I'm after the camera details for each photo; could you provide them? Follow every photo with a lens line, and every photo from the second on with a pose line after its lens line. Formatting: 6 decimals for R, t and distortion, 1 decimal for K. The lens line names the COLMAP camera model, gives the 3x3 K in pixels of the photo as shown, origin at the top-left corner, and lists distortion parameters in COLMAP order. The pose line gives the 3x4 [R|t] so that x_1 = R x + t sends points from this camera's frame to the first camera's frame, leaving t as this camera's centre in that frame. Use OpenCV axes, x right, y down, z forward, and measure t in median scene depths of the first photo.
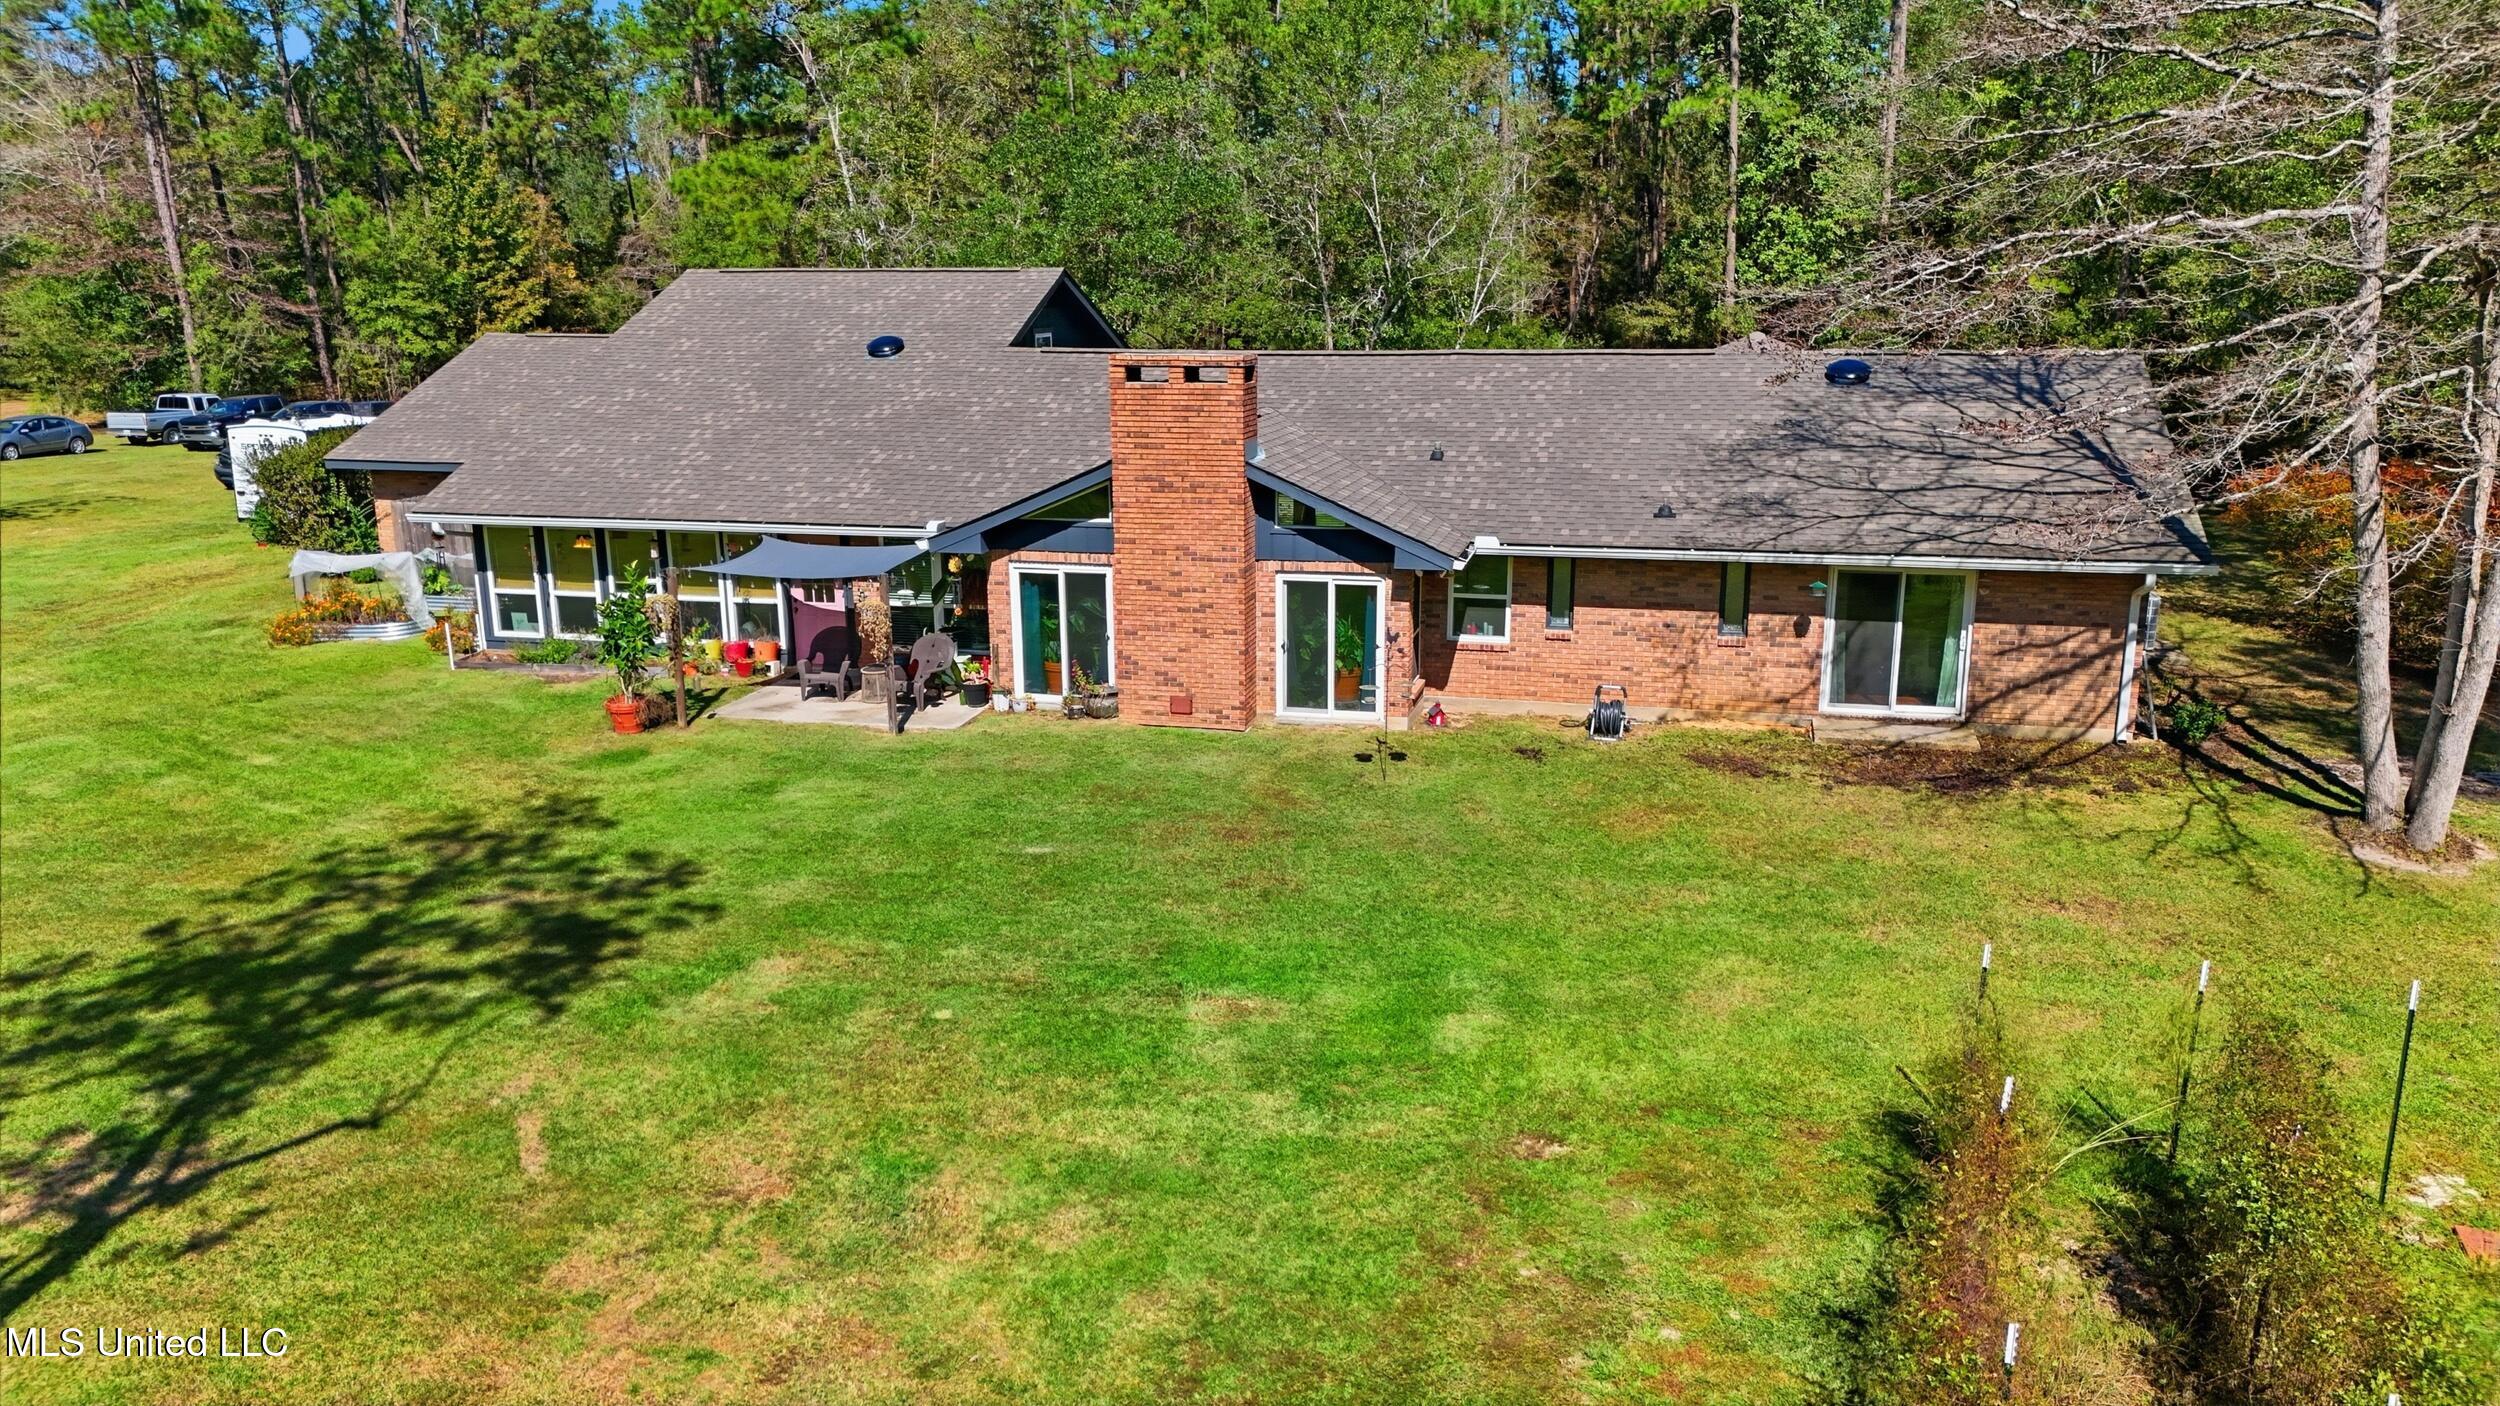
lens RADIAL K [[1786.3, 0, 1207.2], [0, 1786.3, 798.2], [0, 0, 1]] dist [0.082166, 0.000613]
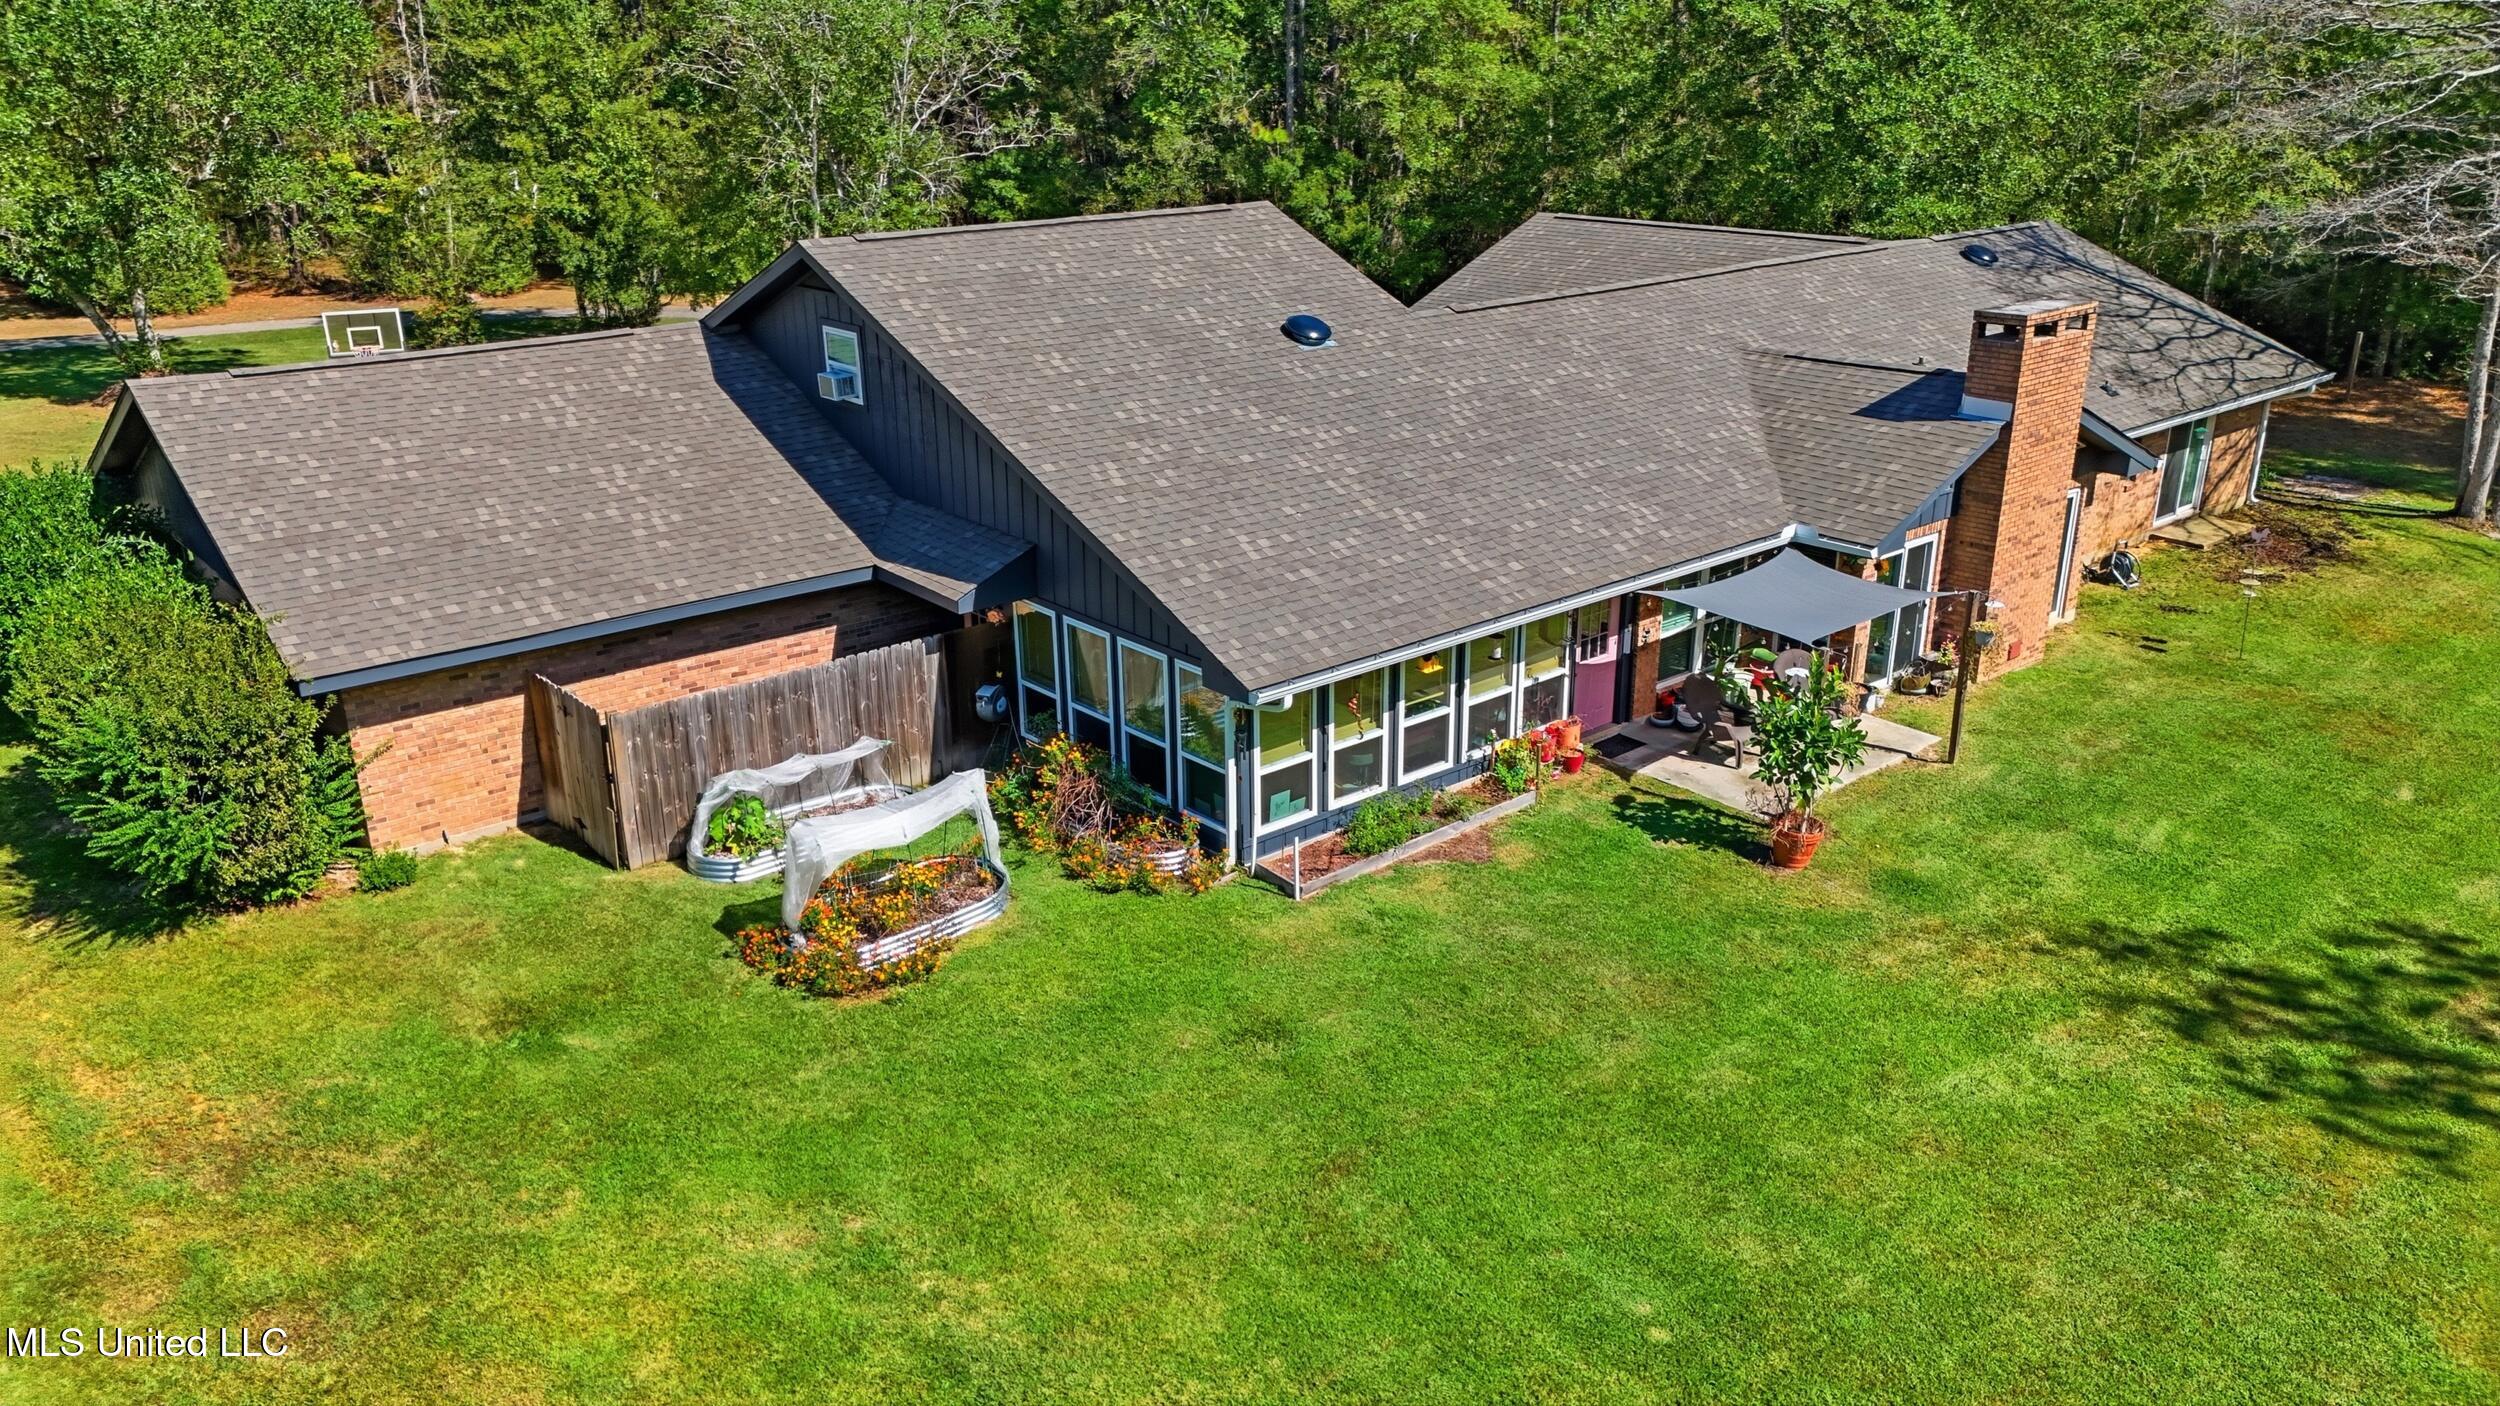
lens RADIAL K [[1892.5, 0, 1243.0], [0, 1892.5, 707.6], [0, 0, 1]] dist [-0.002845, -0.003713]
pose [[0.582004, -0.277561, 0.764350, -1.070497], [0.239758, 0.956733, 0.164860, -0.295574], [-0.777037, 0.087310, 0.623370, 0.671984]]
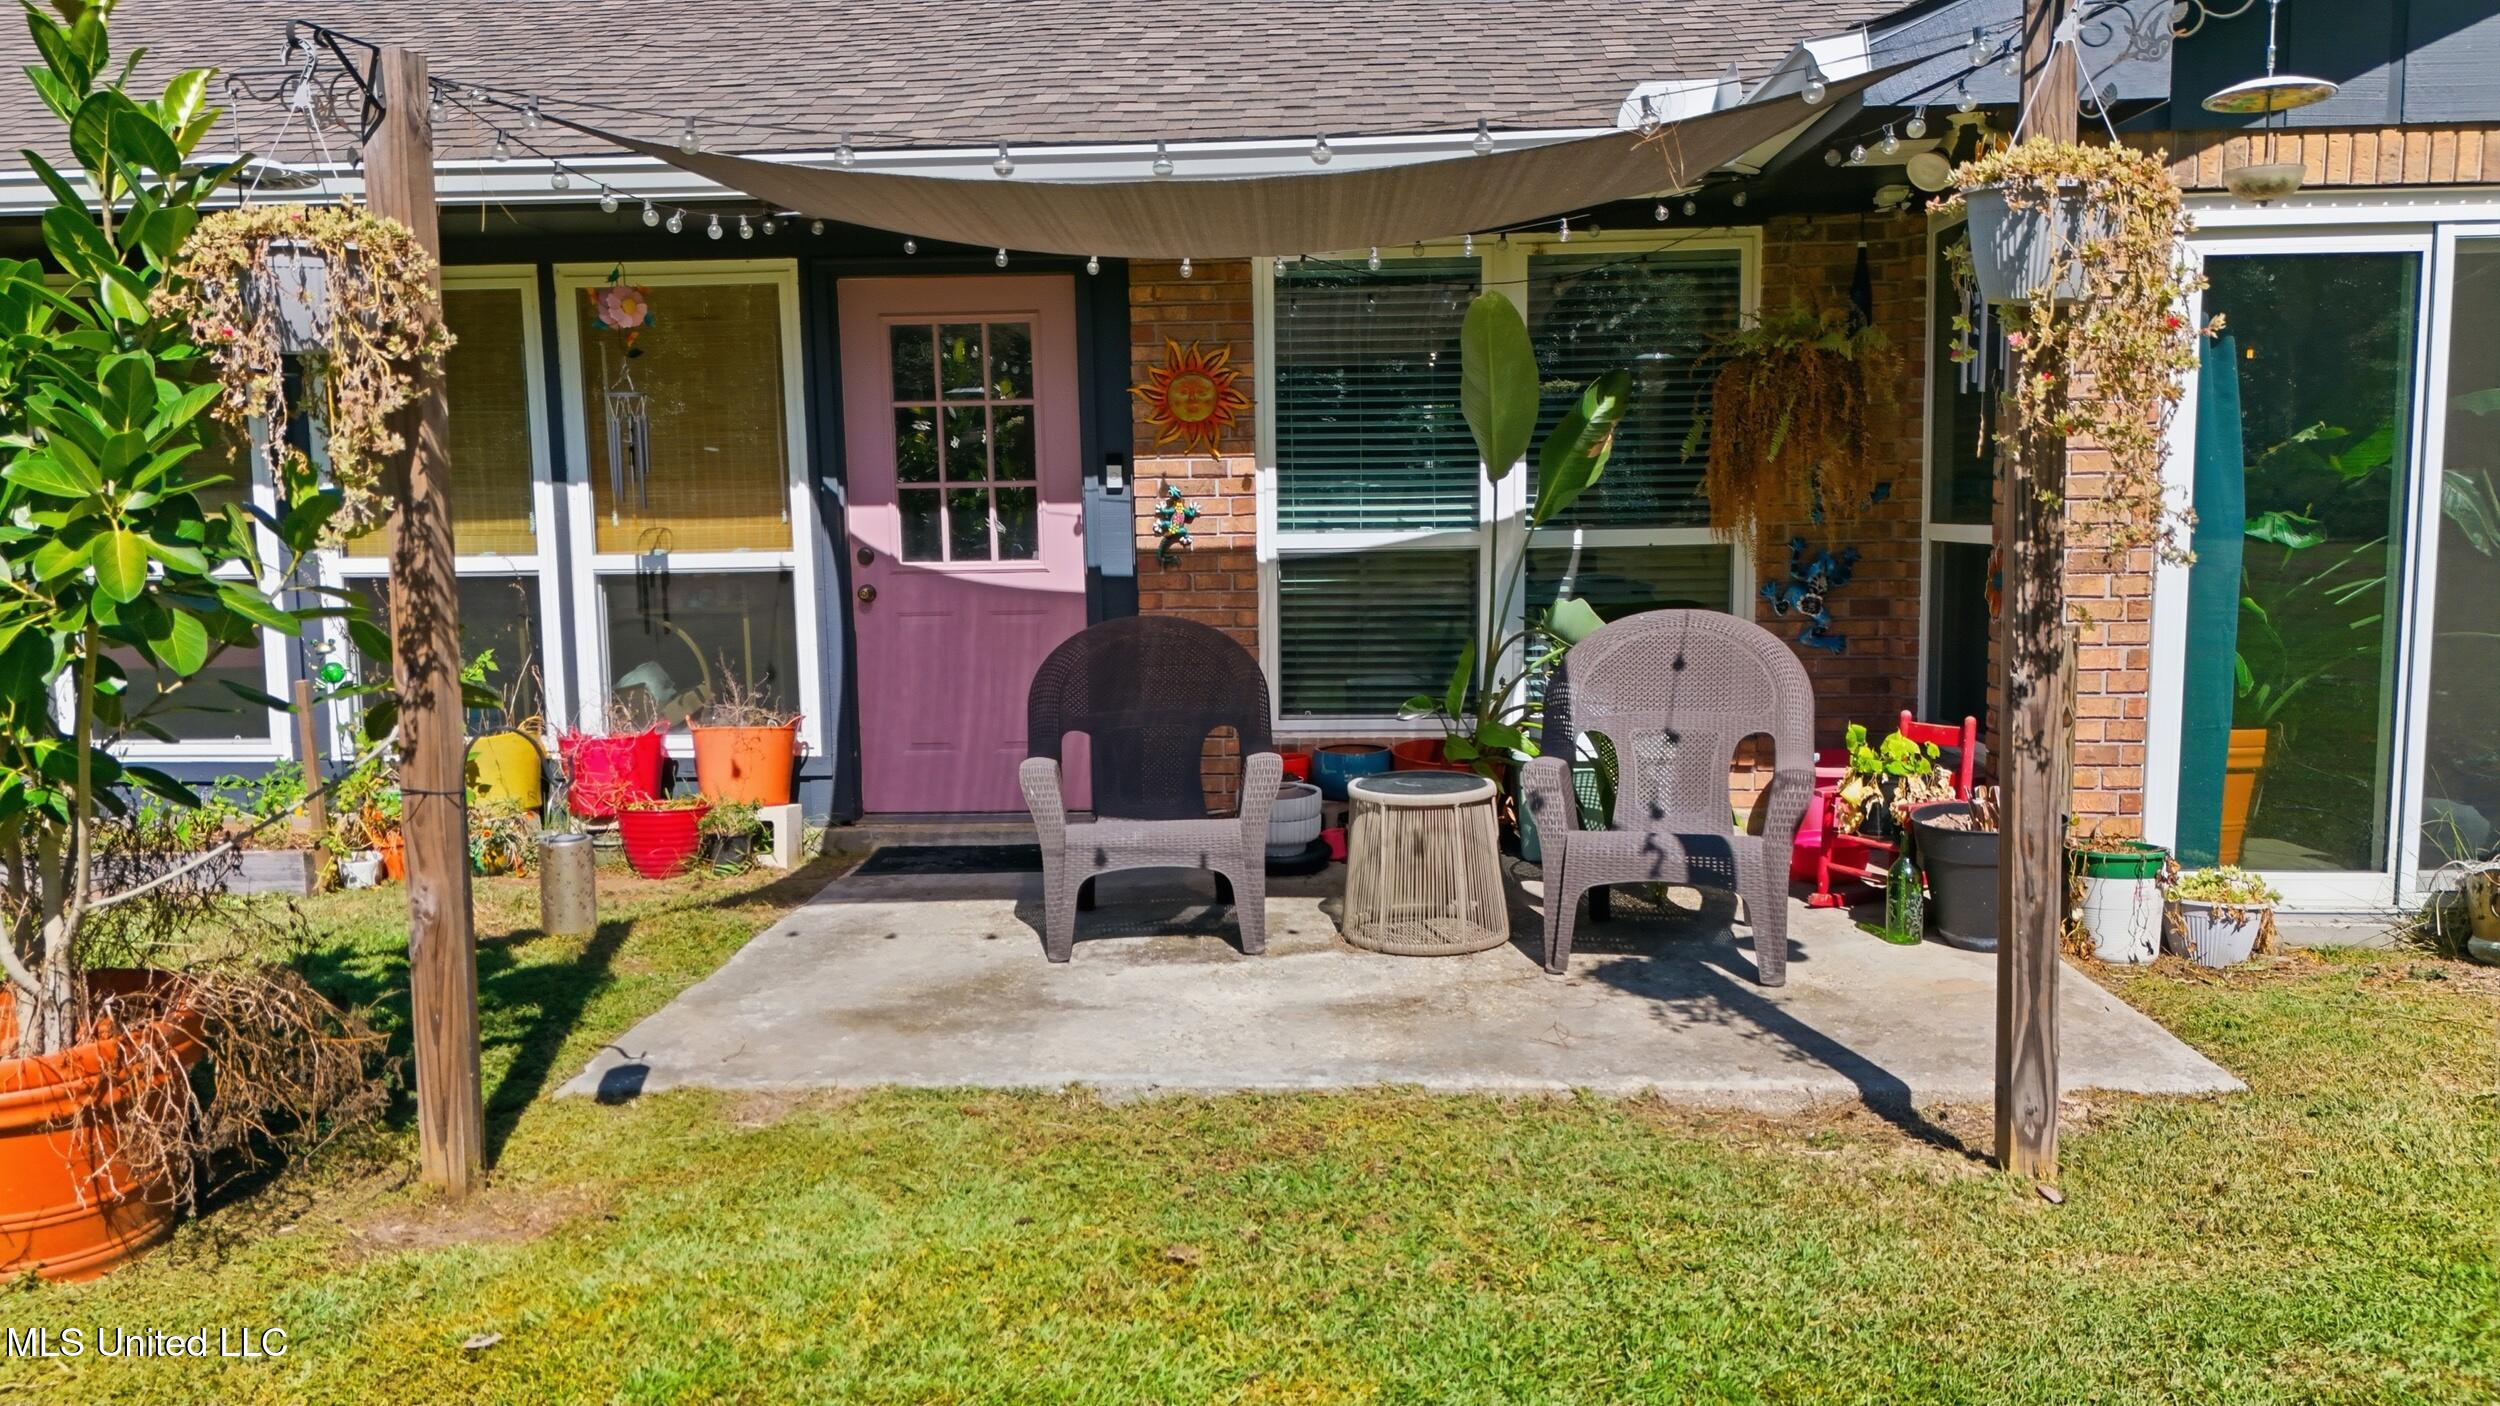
lens RADIAL K [[1892.5, 0, 1243.0], [0, 1892.5, 707.6], [0, 0, 1]] dist [-0.002845, -0.003713]
pose [[0.979232, -0.026651, 0.200986, -0.260033], [0.062079, 0.983123, -0.172093, -0.047642], [-0.193007, 0.180996, 0.964359, 0.838539]]
